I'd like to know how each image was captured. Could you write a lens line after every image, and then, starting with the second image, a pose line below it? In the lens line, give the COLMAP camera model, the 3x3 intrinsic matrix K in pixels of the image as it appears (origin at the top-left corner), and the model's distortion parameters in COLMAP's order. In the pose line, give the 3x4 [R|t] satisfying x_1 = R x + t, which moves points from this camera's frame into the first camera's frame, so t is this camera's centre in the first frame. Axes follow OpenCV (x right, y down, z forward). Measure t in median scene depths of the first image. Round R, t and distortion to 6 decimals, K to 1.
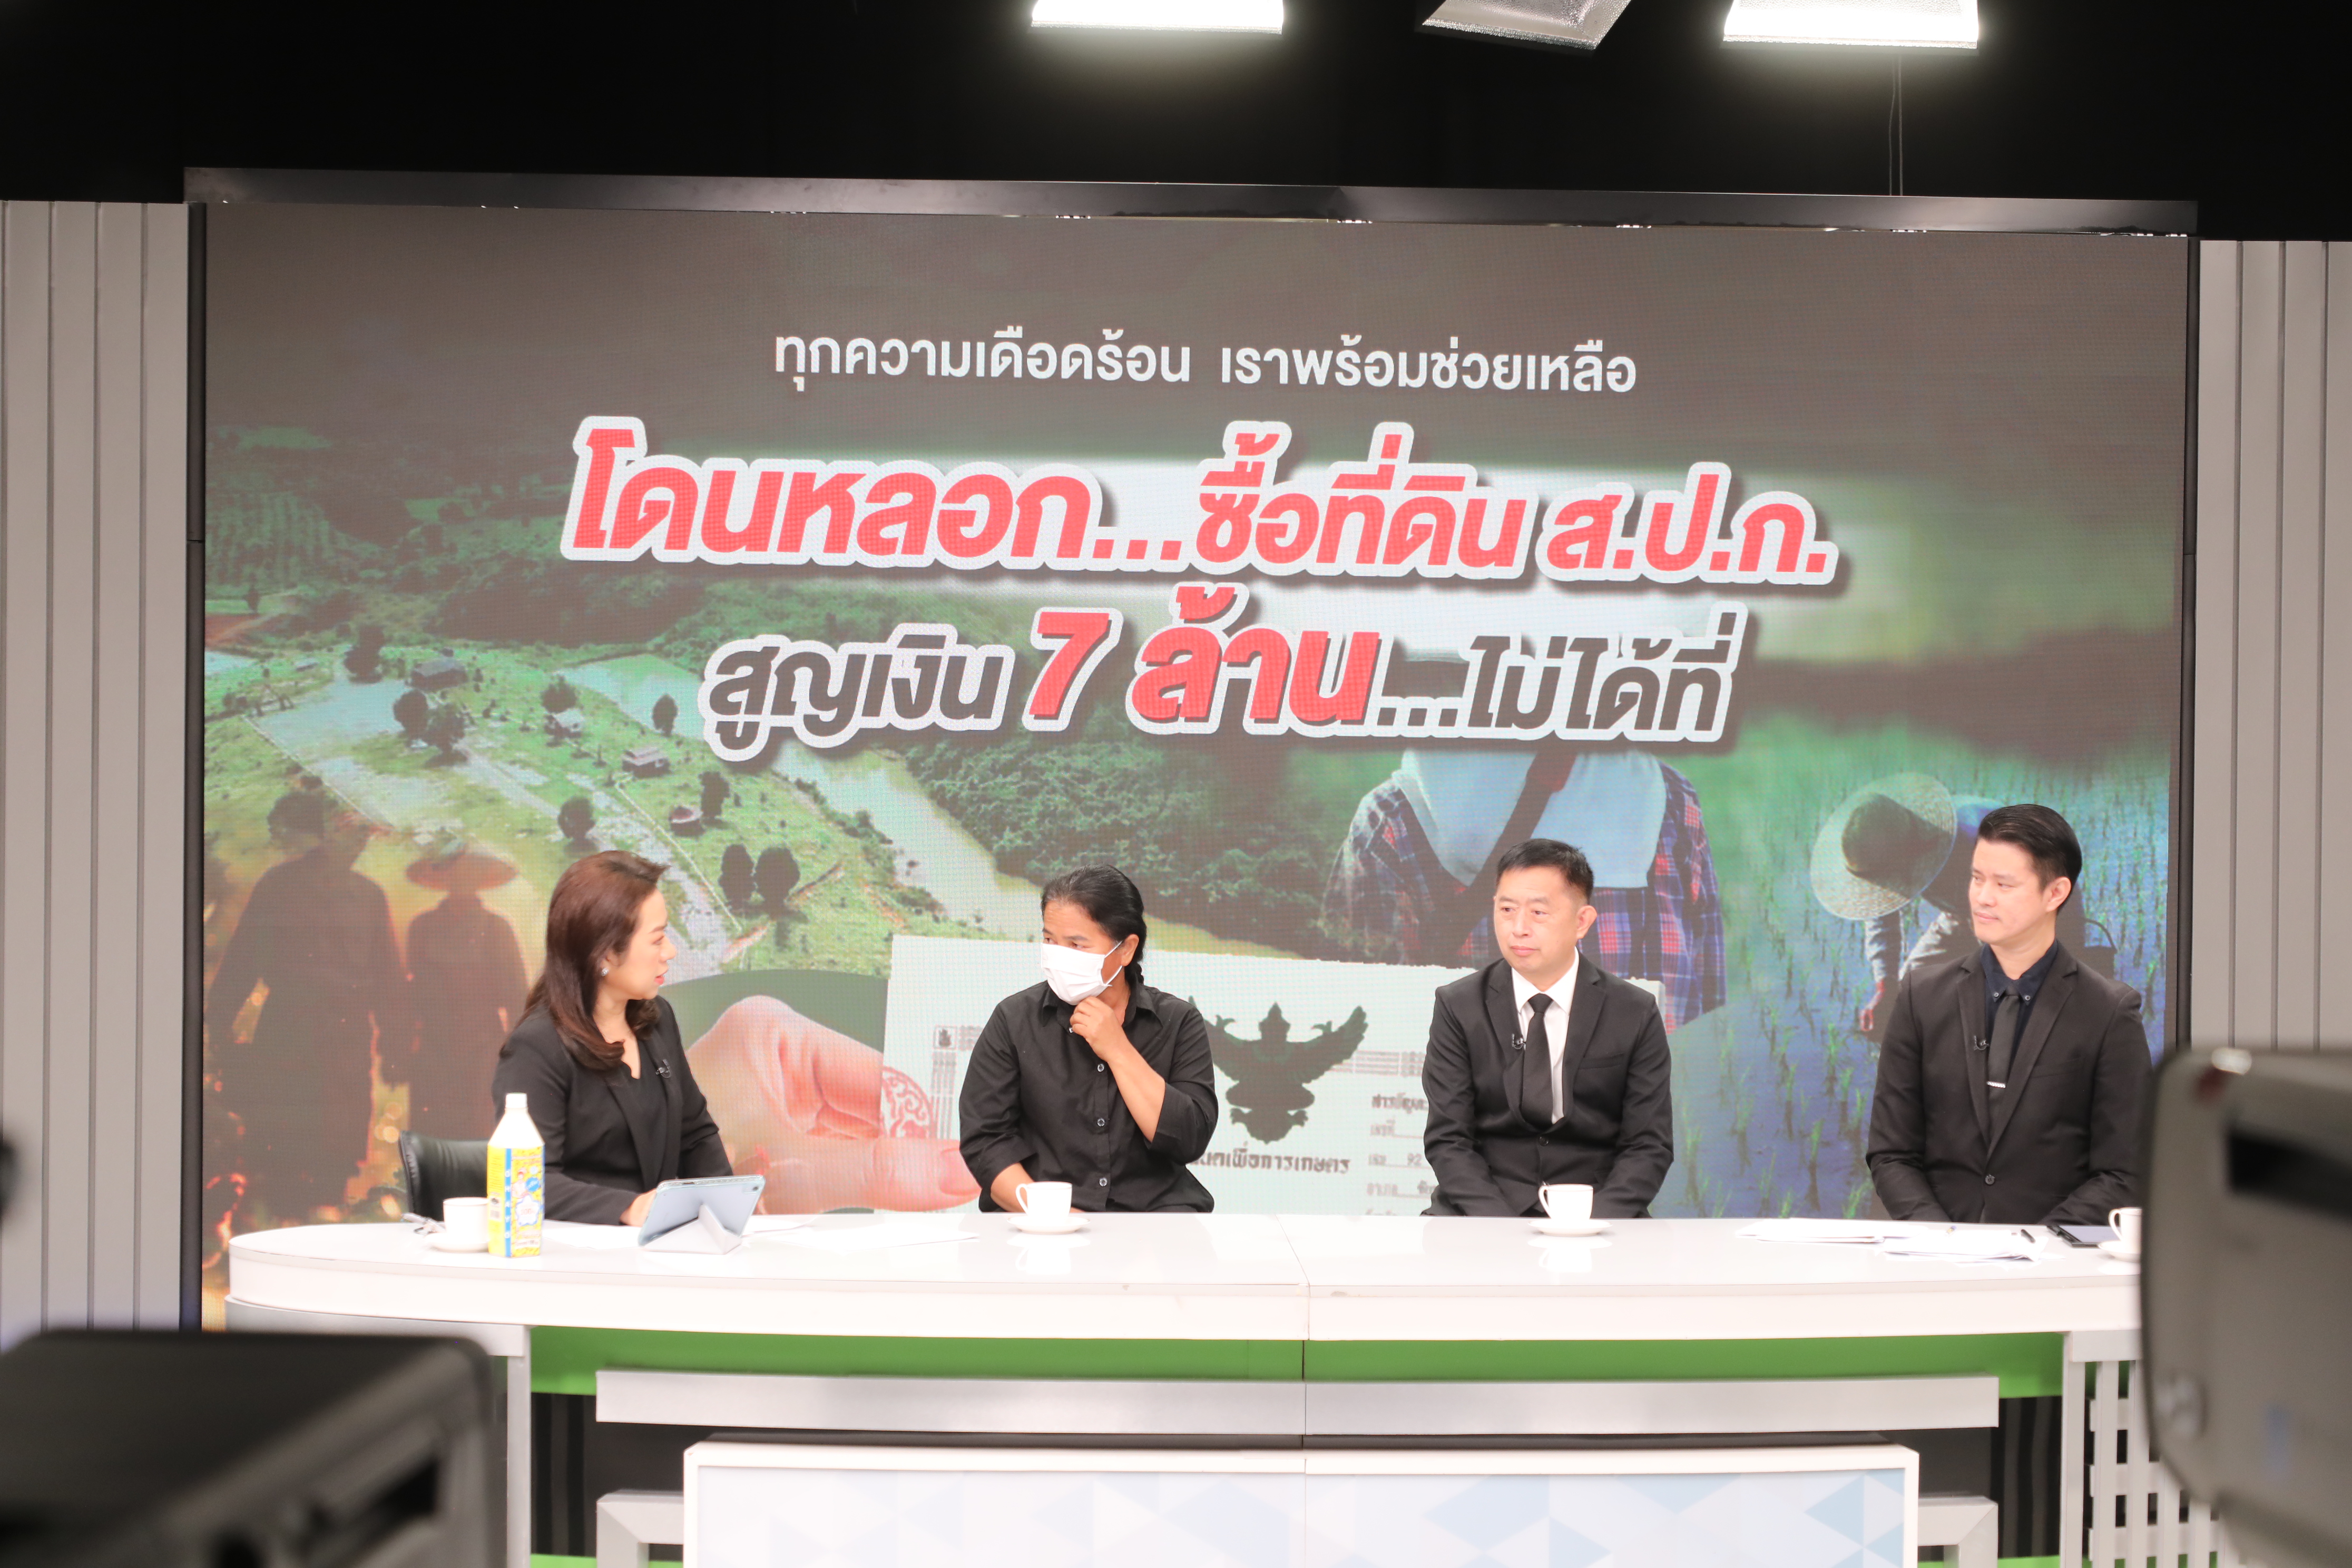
lens RADIAL K [[4318.8, 0, 1122.1], [0, 4318.8, 800.5], [0, 0, 1]] dist [-0.003364, 0.000000]
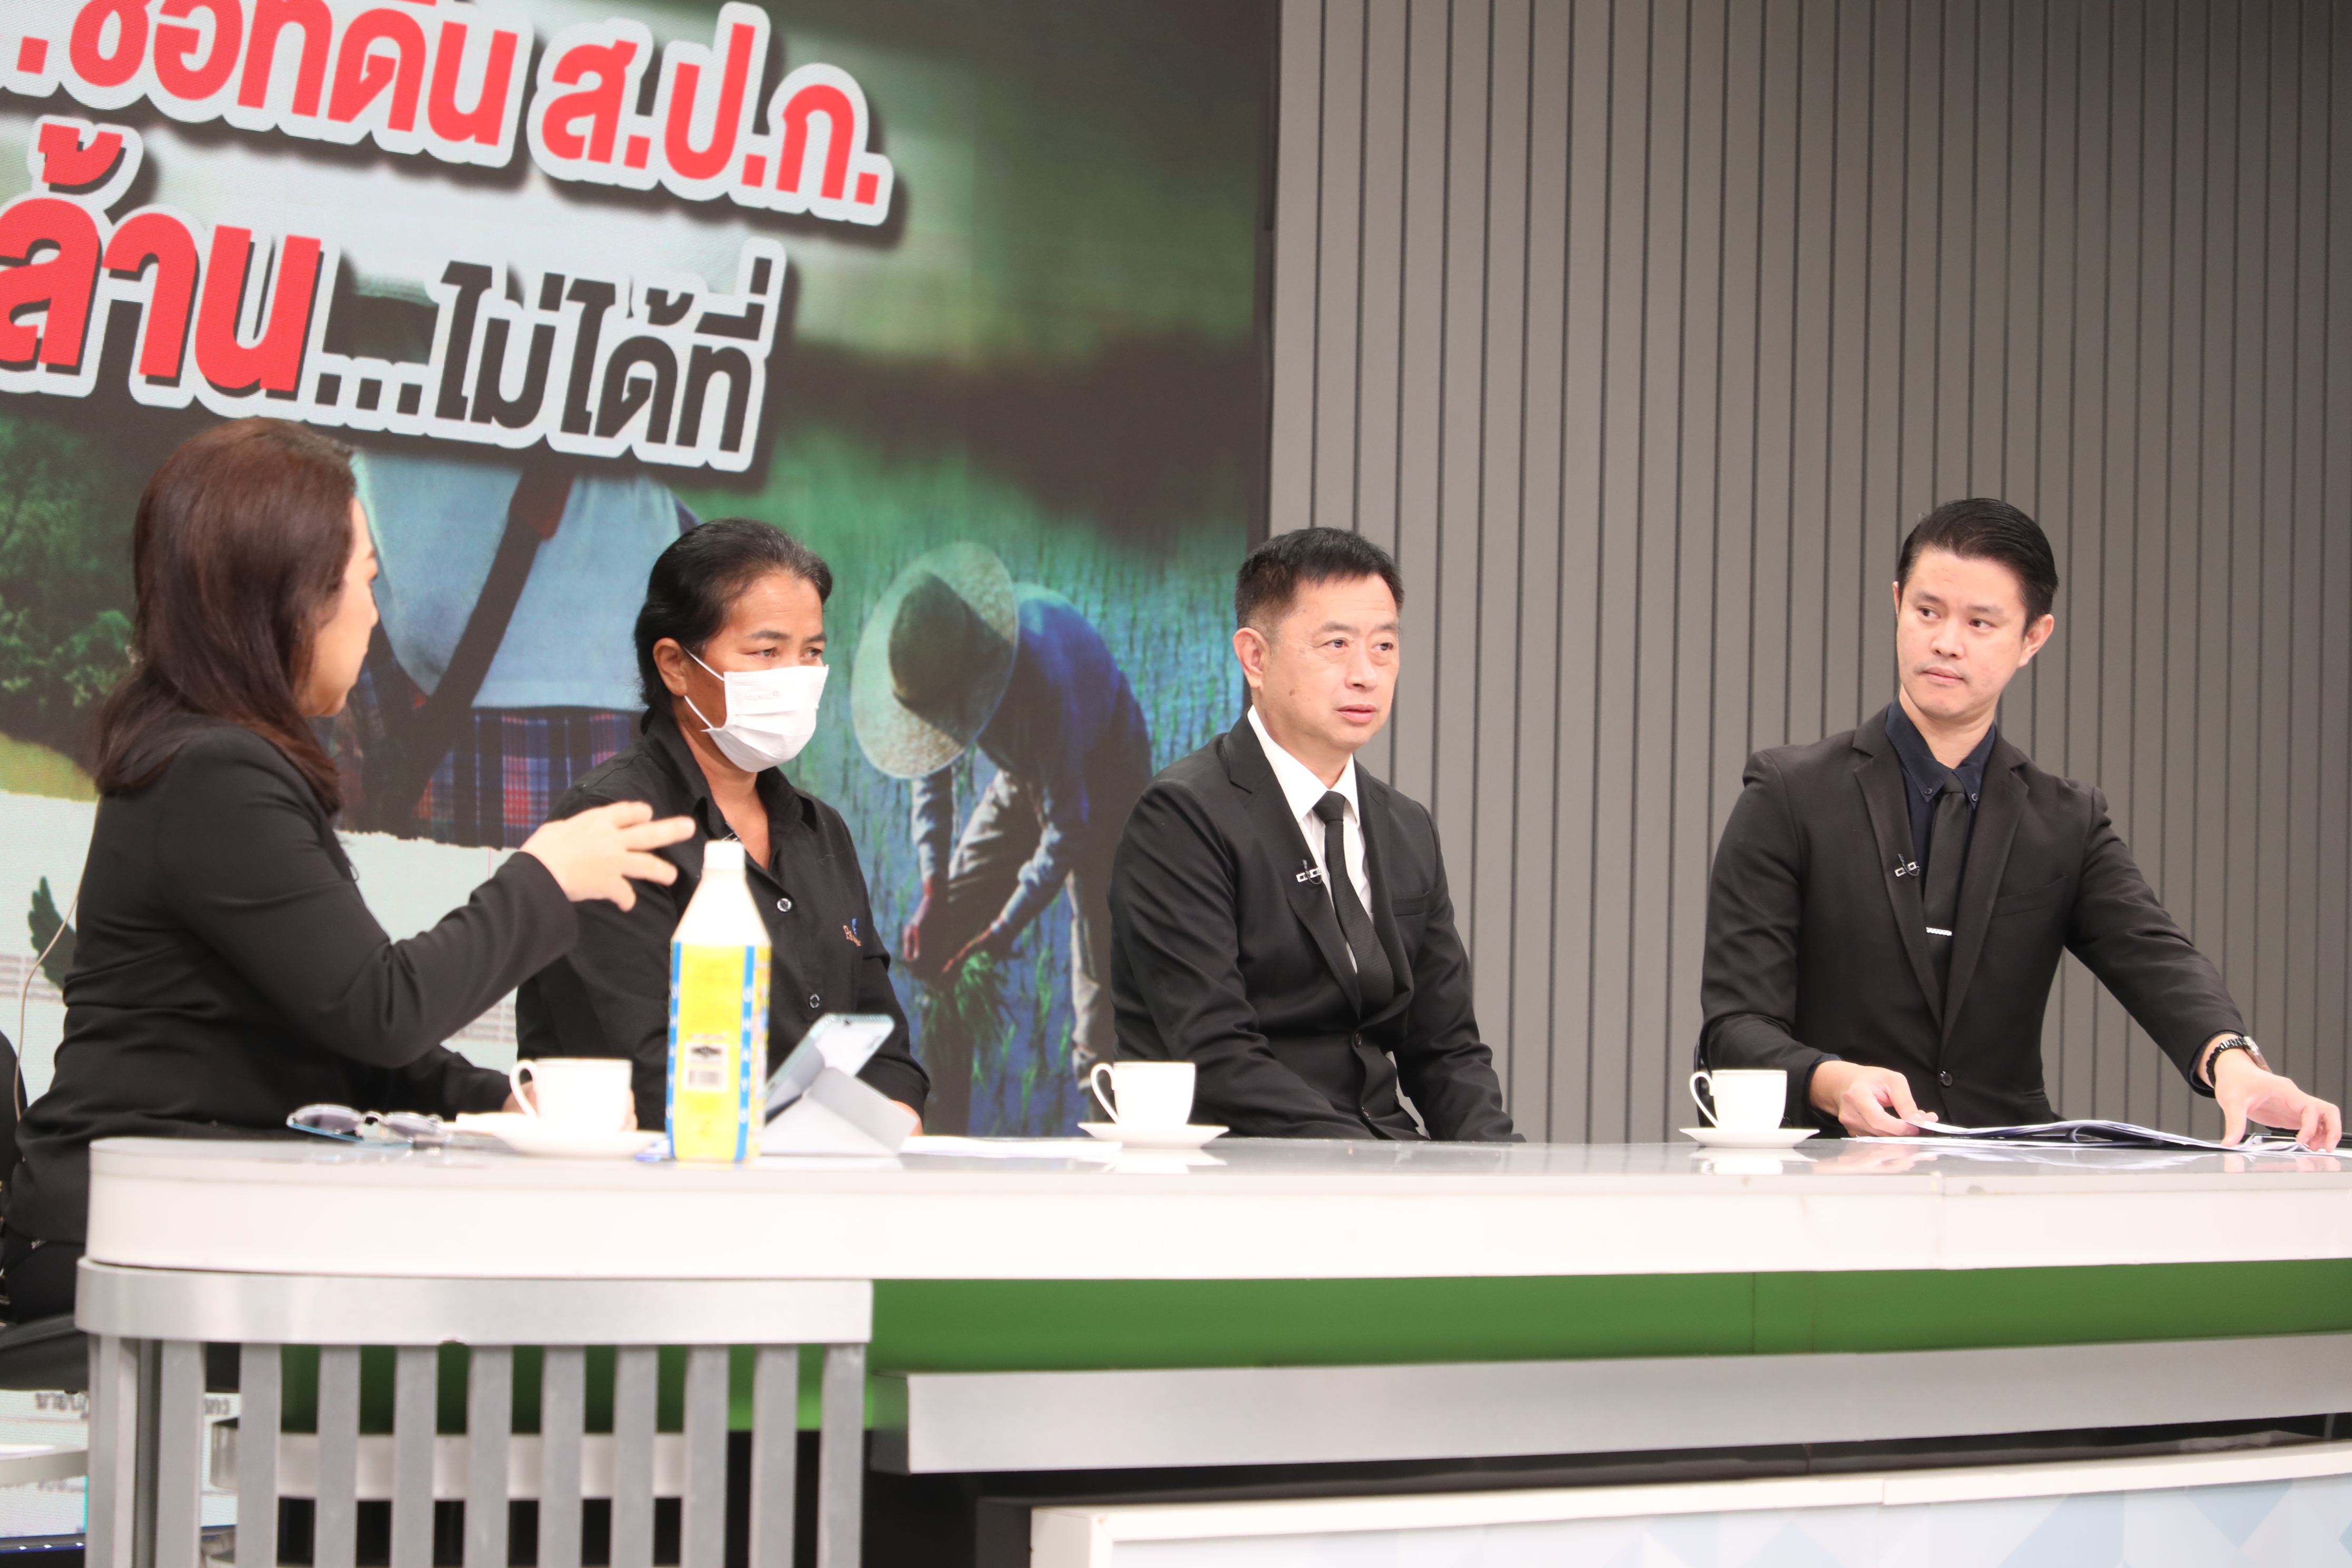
lens RADIAL K [[6878.6, 0, 1119.1], [0, 6878.6, 795.3], [0, 0, 1]] dist [0.025914, 0.000000]
pose [[0.720653, 0.027930, 0.692733, -0.488740], [-0.001466, 0.999247, -0.038763, 0.068698], [-0.693294, 0.026919, 0.720151, 0.283057]]
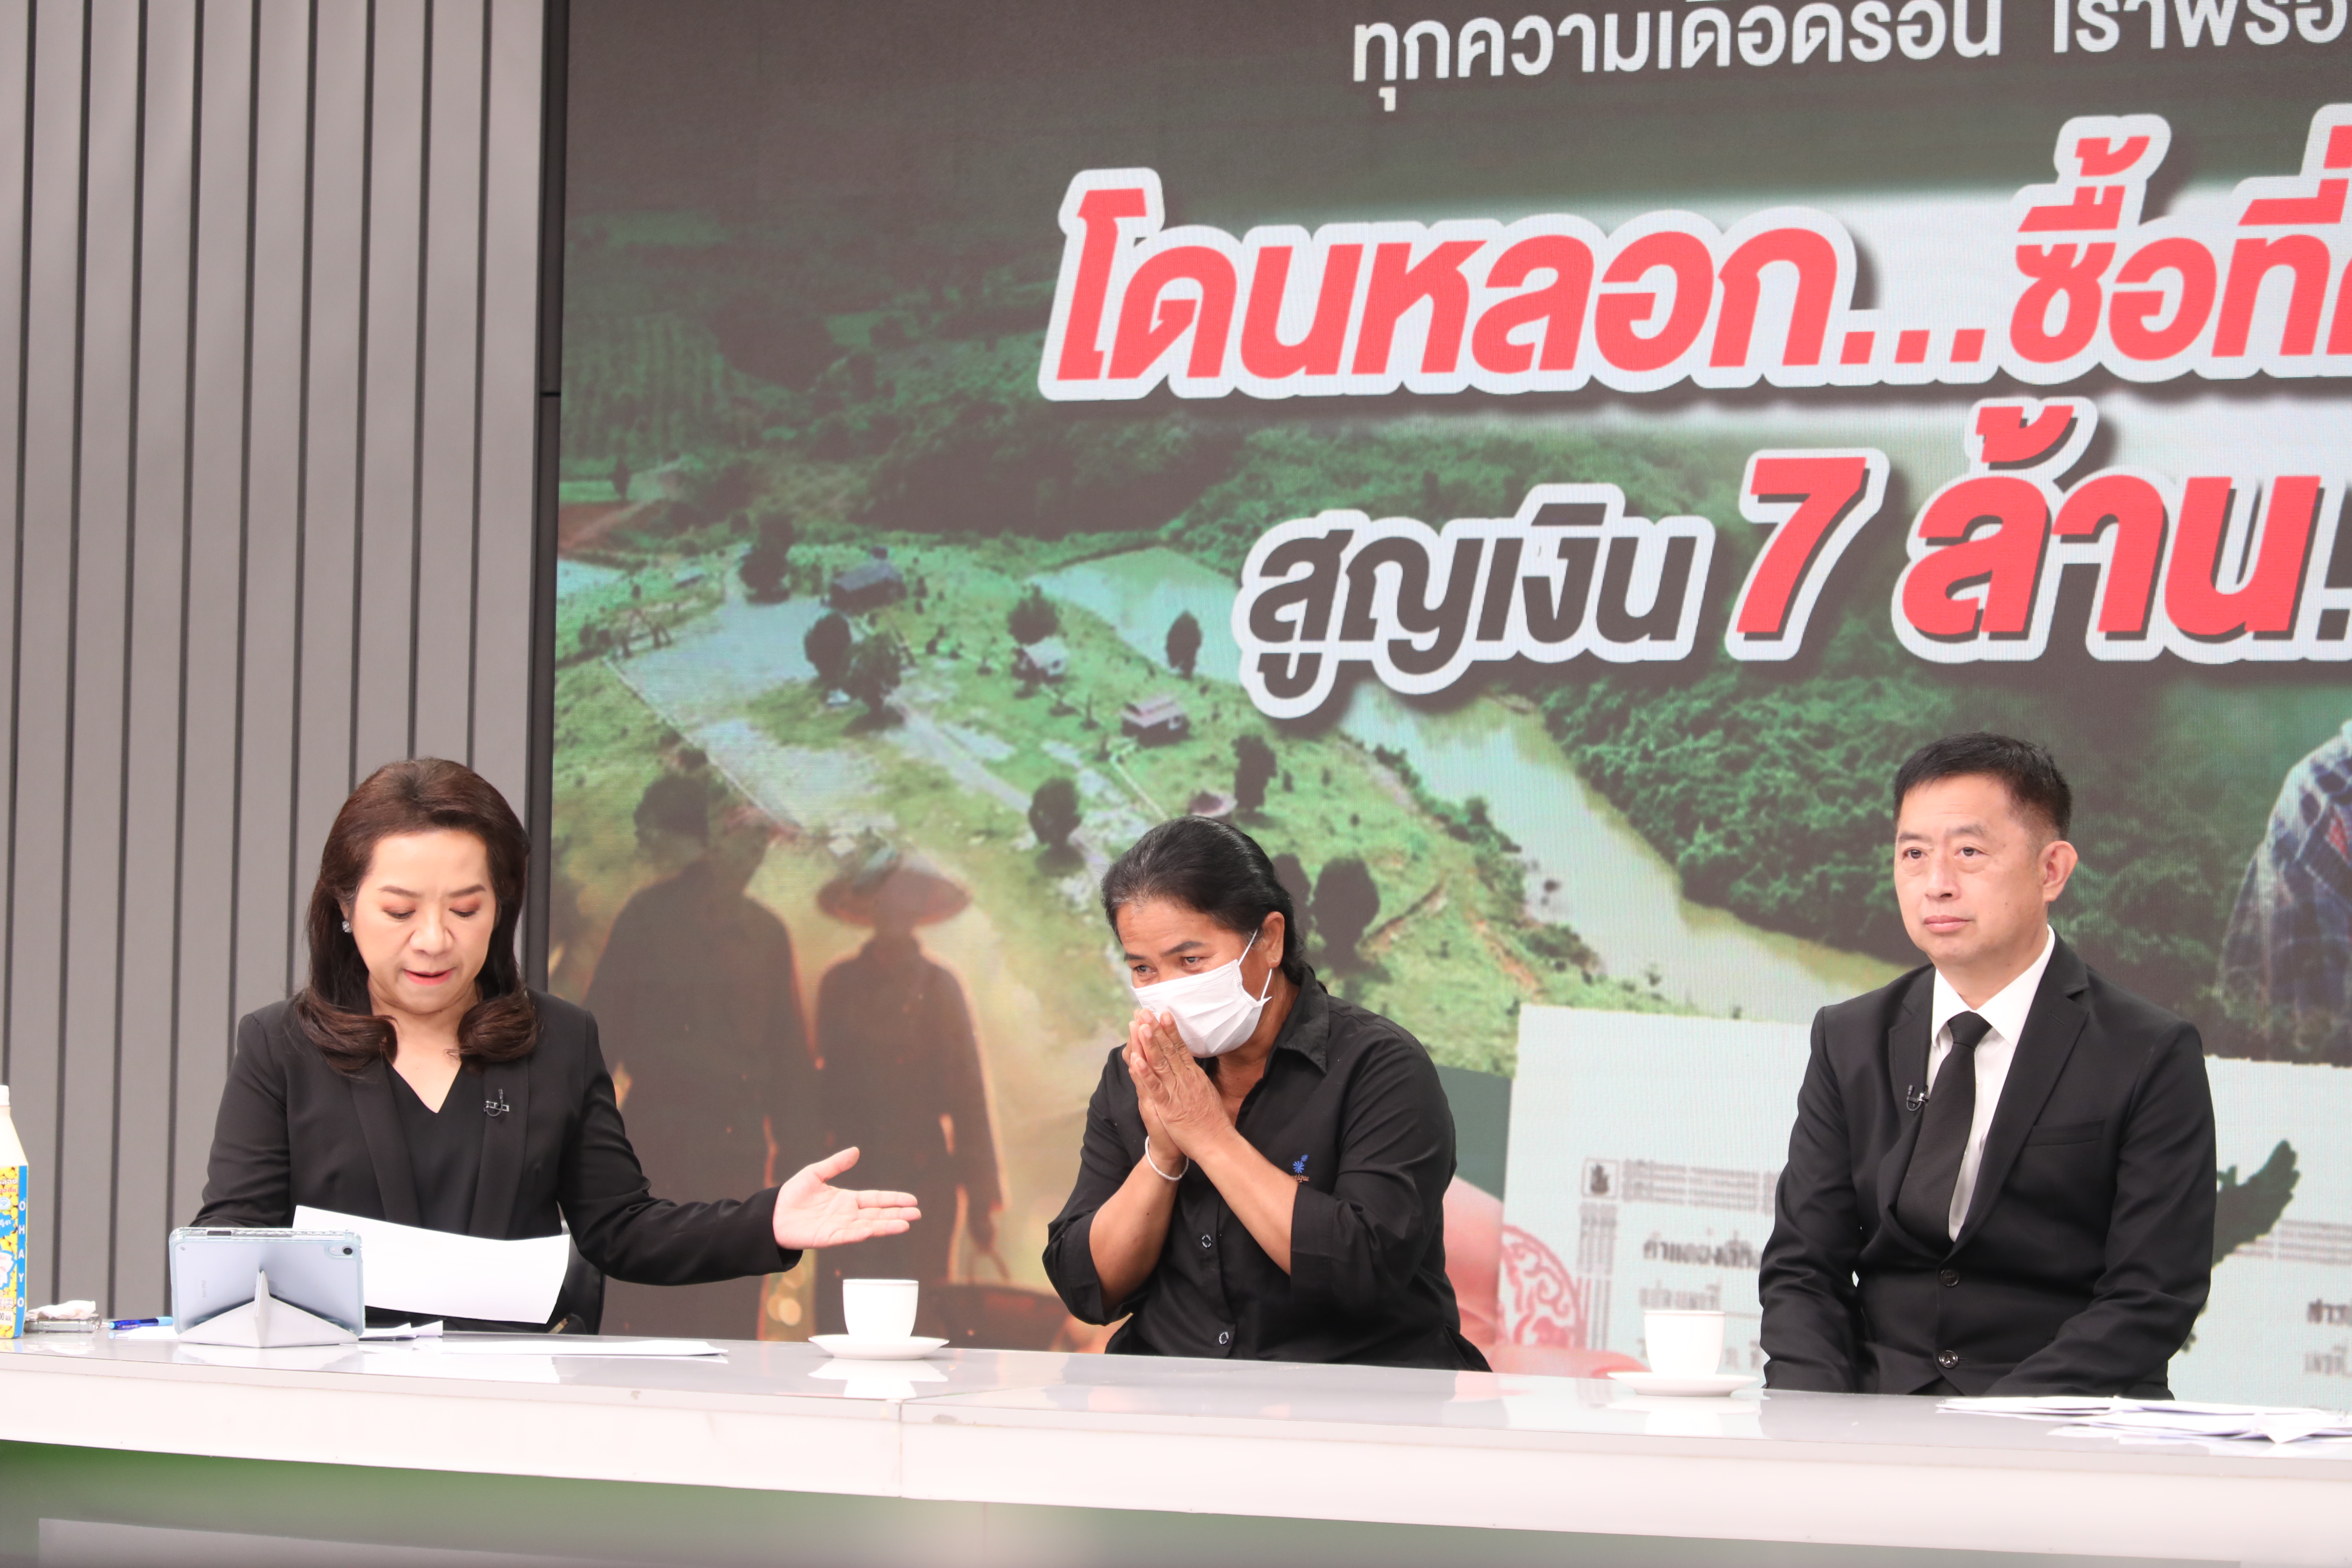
lens RADIAL K [[6878.6, 0, 1030.0], [0, 6878.6, 795.0], [0, 0, 1]] dist [0.025914, 0.000000]
pose [[0.853330, -0.011202, -0.521251, 0.385438], [-0.023315, 0.997949, -0.059616, 0.060432], [0.520849, 0.063025, 0.851319, 0.151014]]
